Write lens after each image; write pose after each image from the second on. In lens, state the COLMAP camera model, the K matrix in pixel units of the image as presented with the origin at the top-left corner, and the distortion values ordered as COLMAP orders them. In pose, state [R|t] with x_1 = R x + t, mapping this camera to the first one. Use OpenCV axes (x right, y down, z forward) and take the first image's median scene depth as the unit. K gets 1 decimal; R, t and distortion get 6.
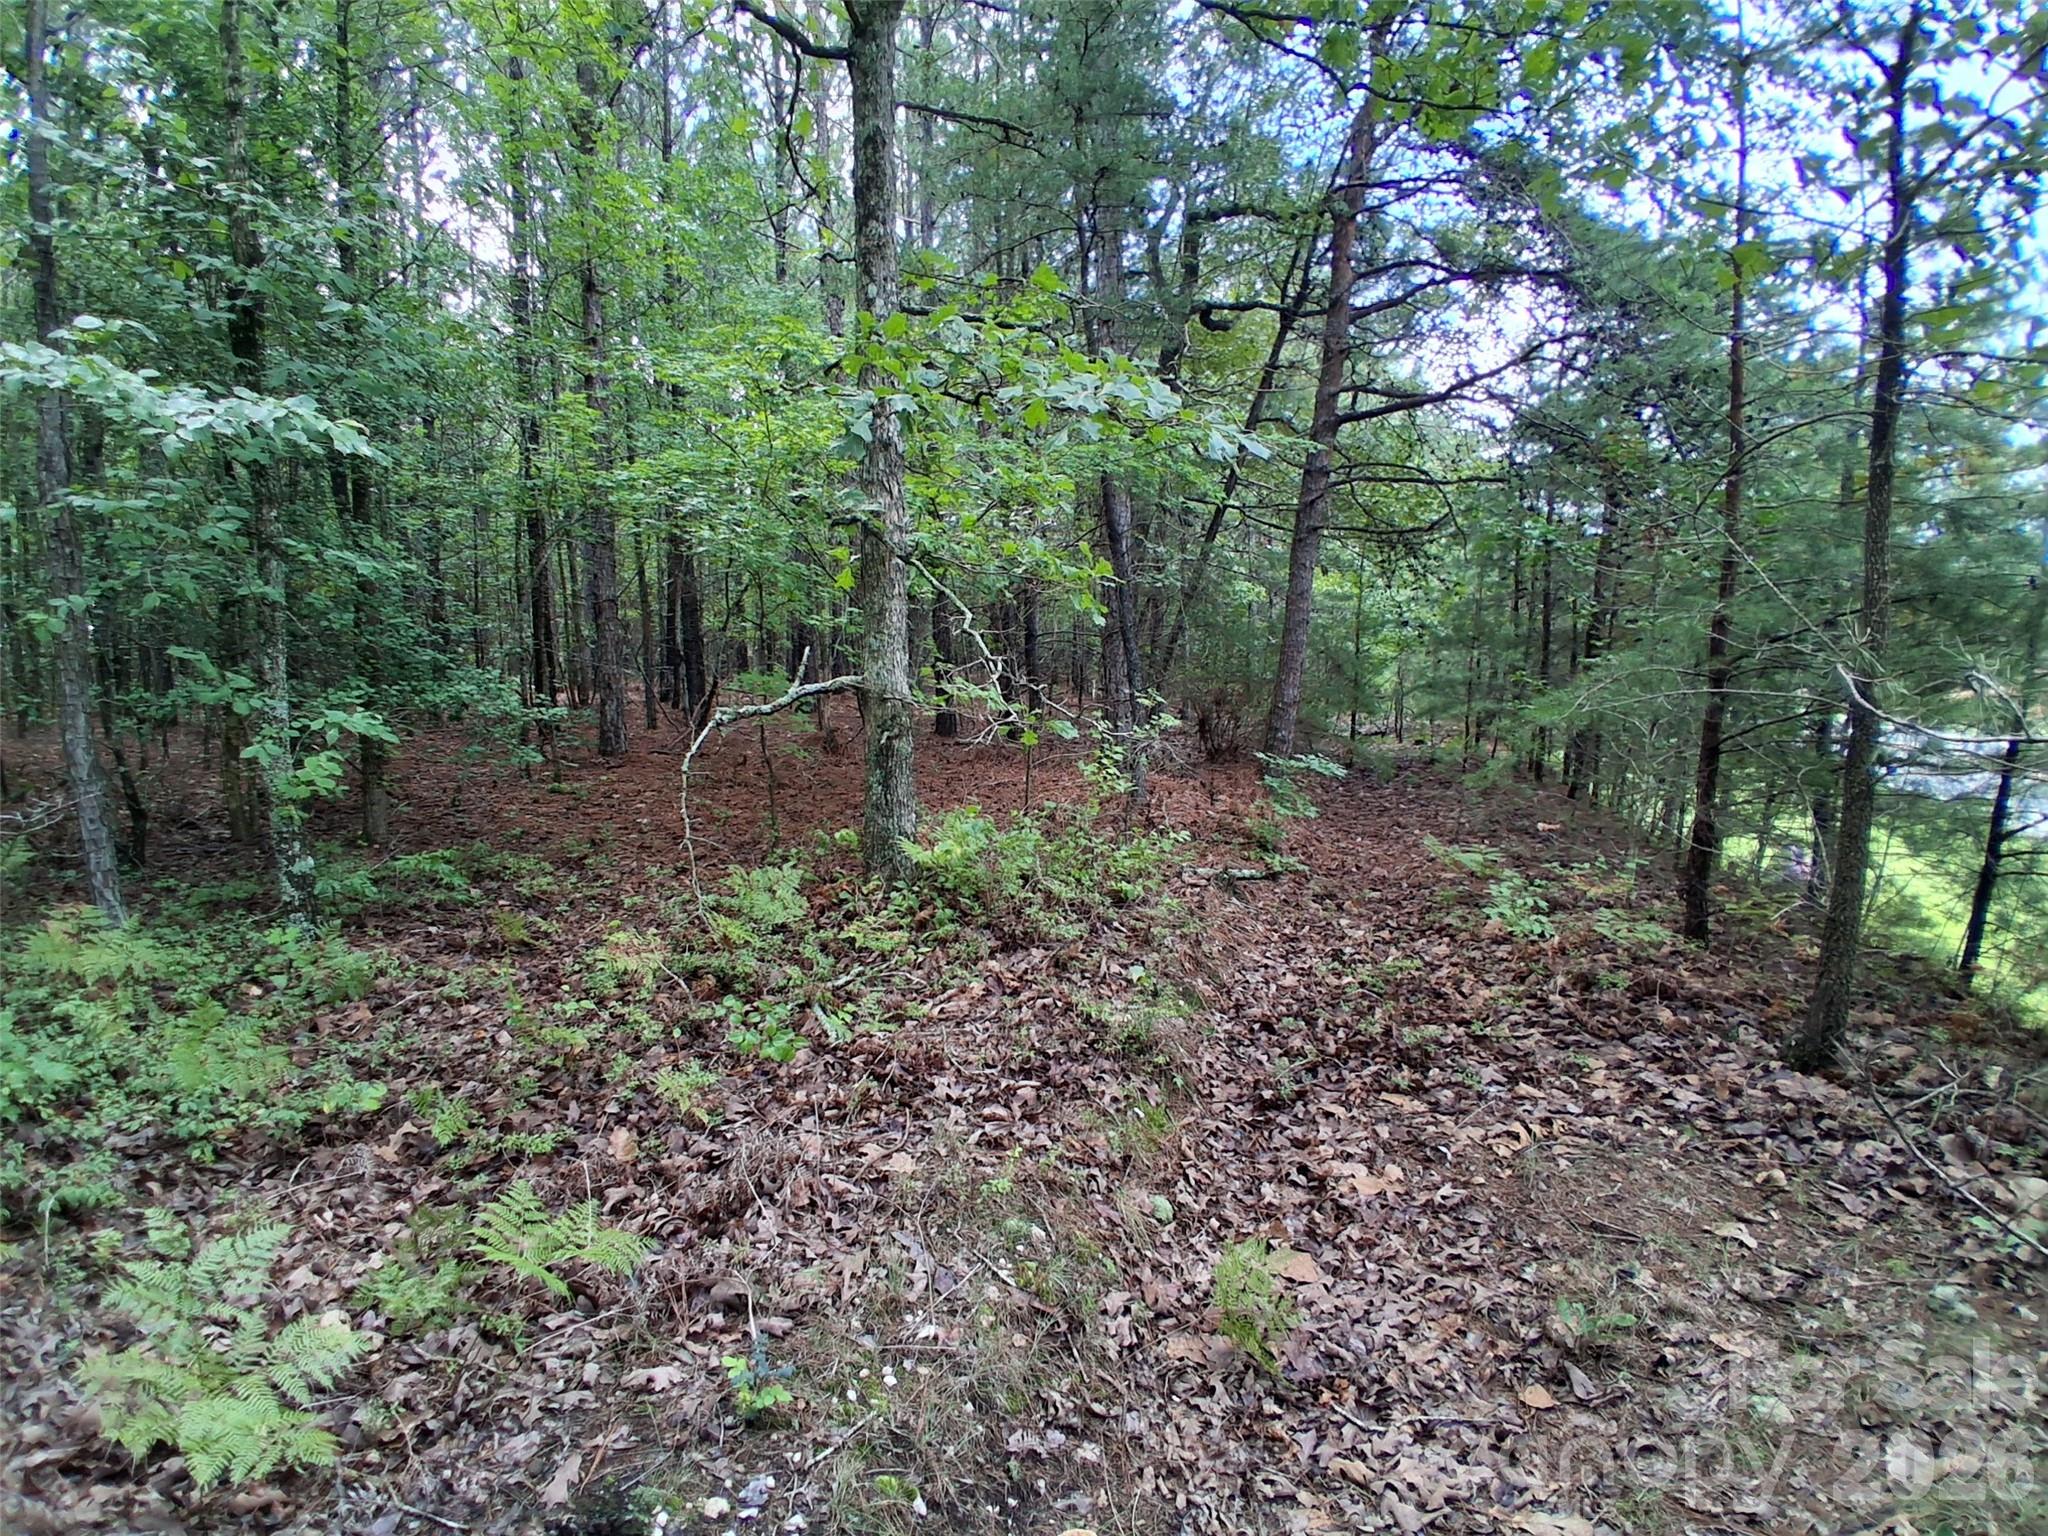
lens RADIAL K [[1053.5, 0, 1032.6], [0, 1053.5, 758.6], [0, 0, 1]] dist [0.063099, -0.077896]
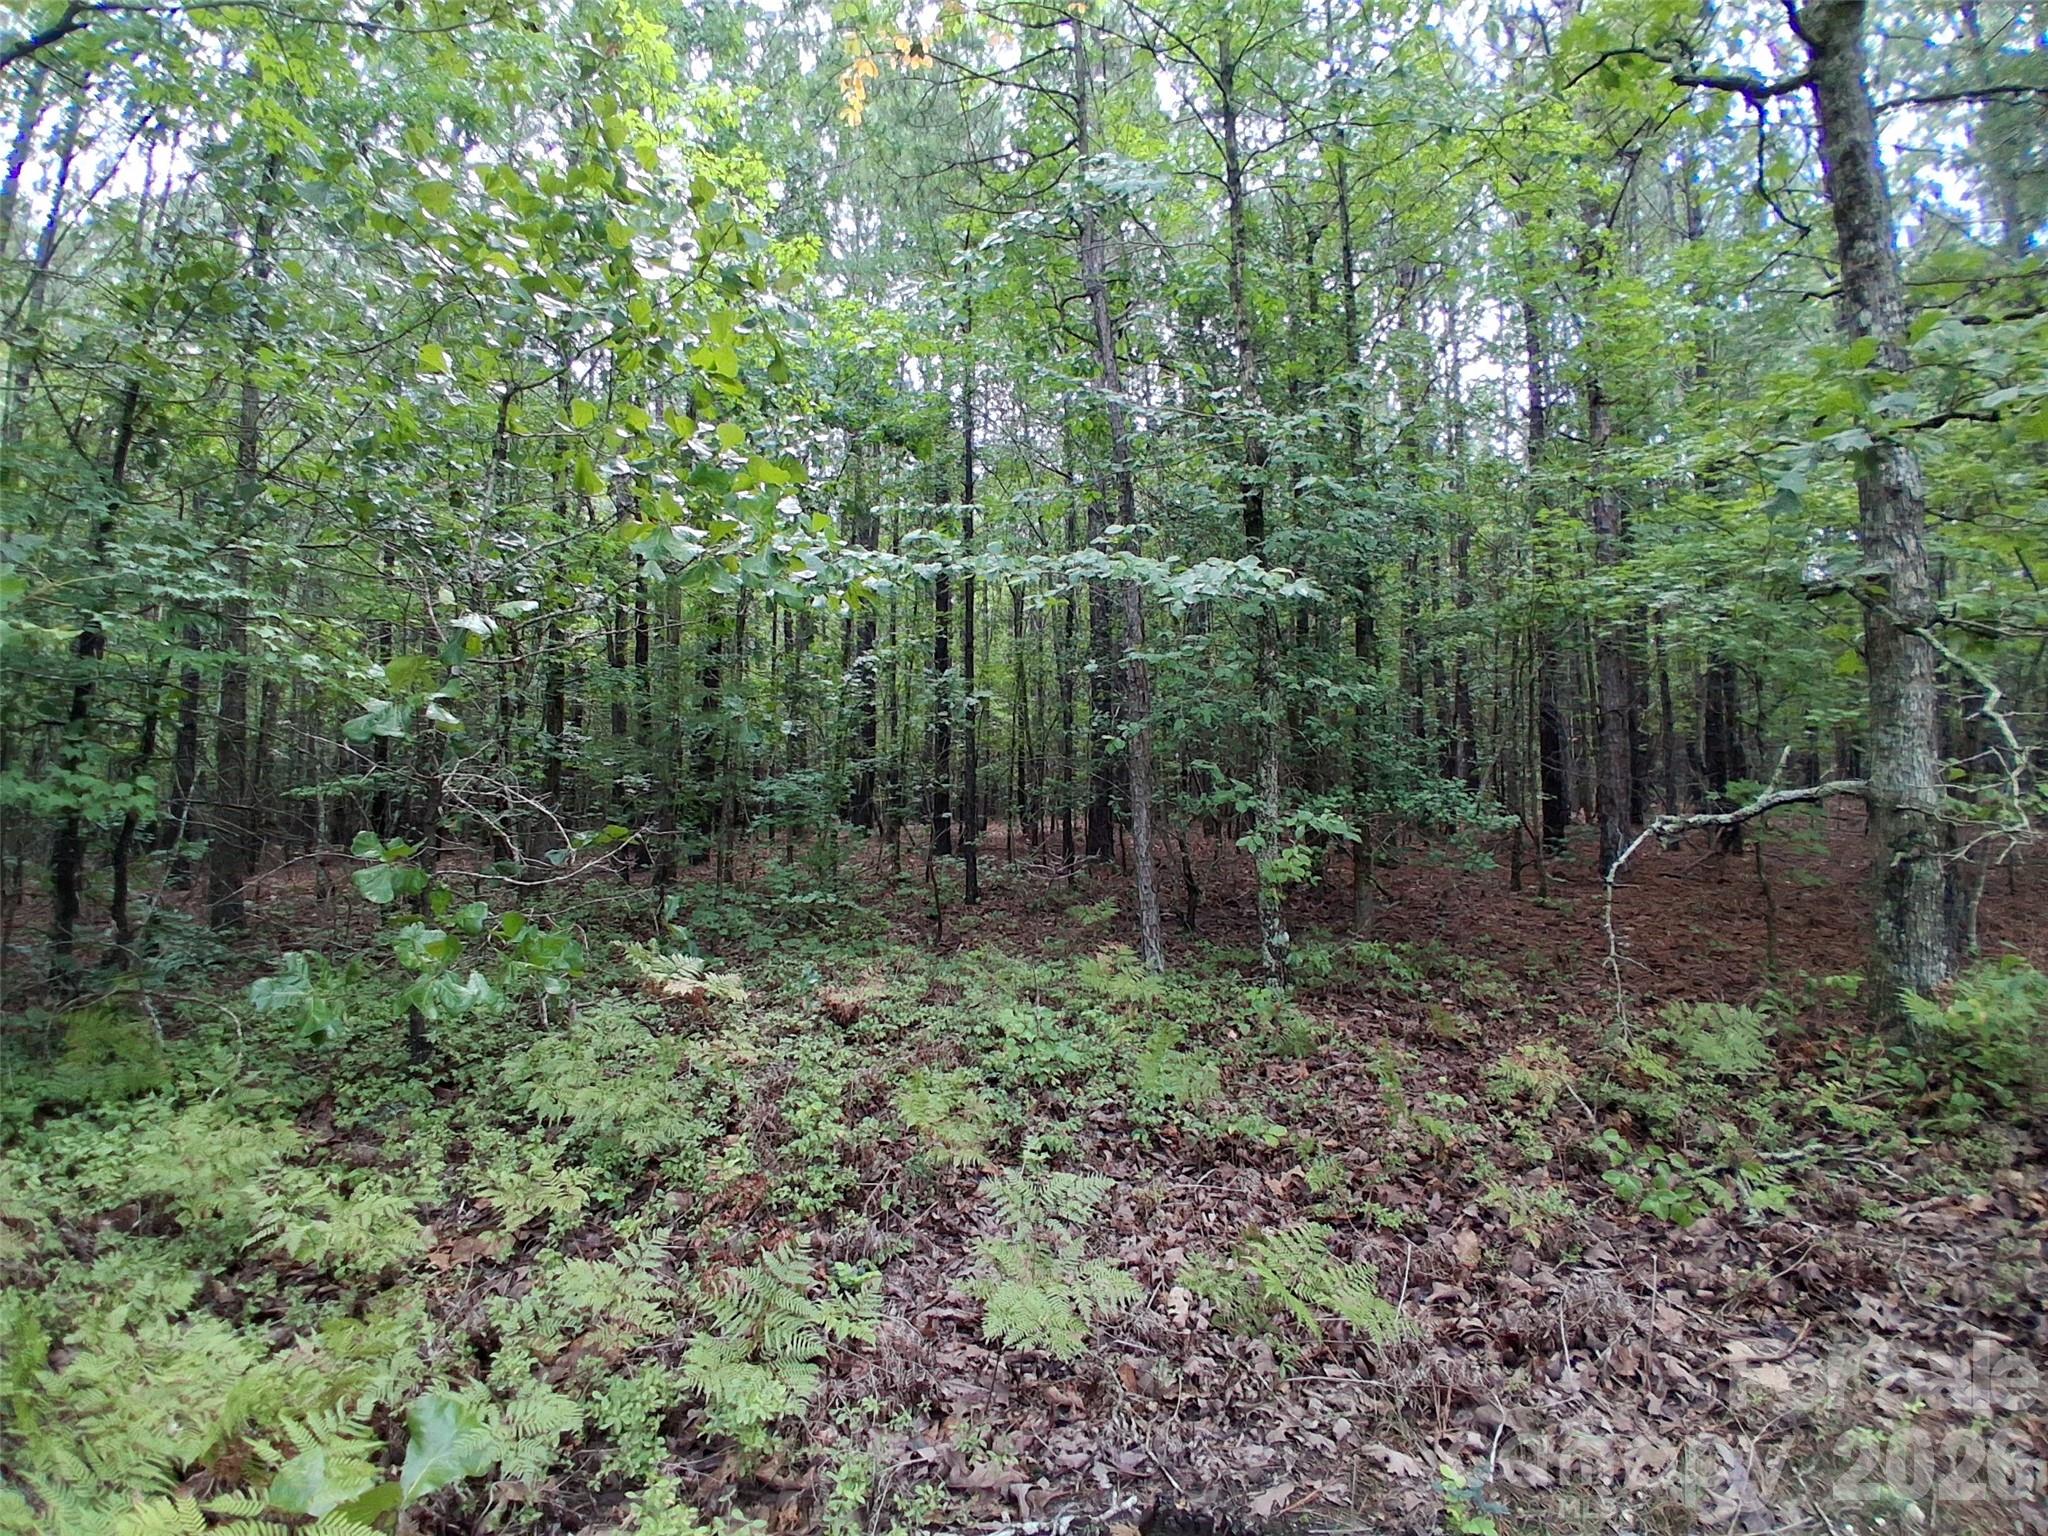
lens RADIAL K [[1053.5, 0, 1032.6], [0, 1053.5, 758.6], [0, 0, 1]] dist [0.063099, -0.077896]
pose [[0.623580, -0.021905, -0.781453, 0.111635], [-0.064609, 0.994744, -0.079441, 0.013784], [0.779085, 0.100026, 0.618887, 0.026796]]
